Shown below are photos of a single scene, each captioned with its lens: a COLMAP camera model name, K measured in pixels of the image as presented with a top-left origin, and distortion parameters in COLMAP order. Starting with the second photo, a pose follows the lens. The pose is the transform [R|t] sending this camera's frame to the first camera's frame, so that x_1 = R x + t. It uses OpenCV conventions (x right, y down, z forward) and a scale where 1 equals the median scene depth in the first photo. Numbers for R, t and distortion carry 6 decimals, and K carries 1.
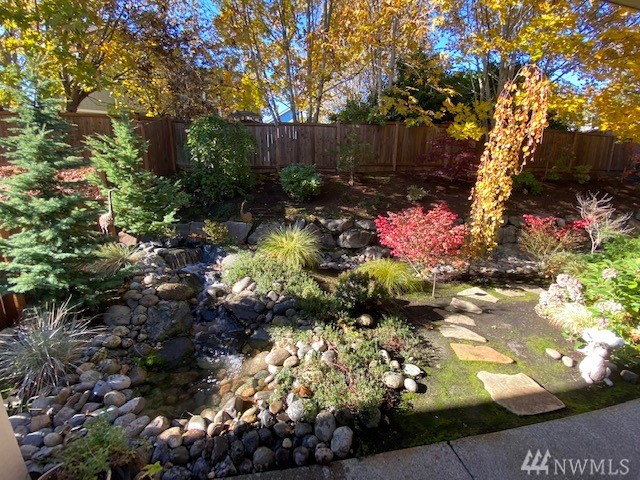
lens RADIAL K [[257.8, 0, 322.3], [0, 257.8, 241.4], [0, 0, 1]] dist [-0.002160, -0.011802]
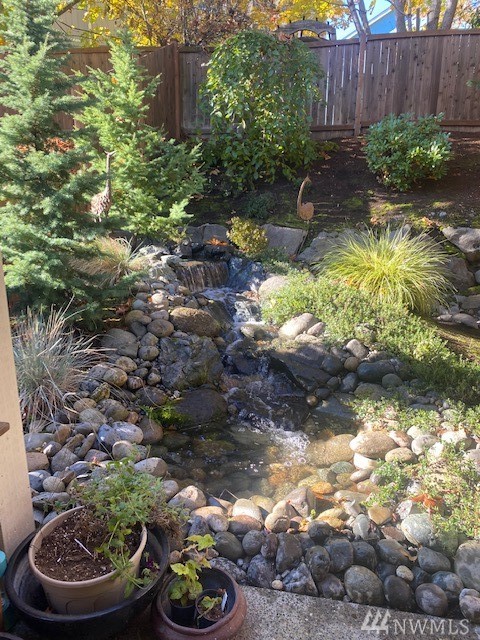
lens RADIAL K [[490.1, 0, 236.9], [0, 490.1, 319.4], [0, 0, 1]] dist [0.021902, -0.047041]
pose [[0.935030, 0.091436, -0.342577, -0.097417], [-0.068240, 0.994521, 0.079189, 0.107409], [0.347941, -0.050667, 0.936146, -0.058875]]
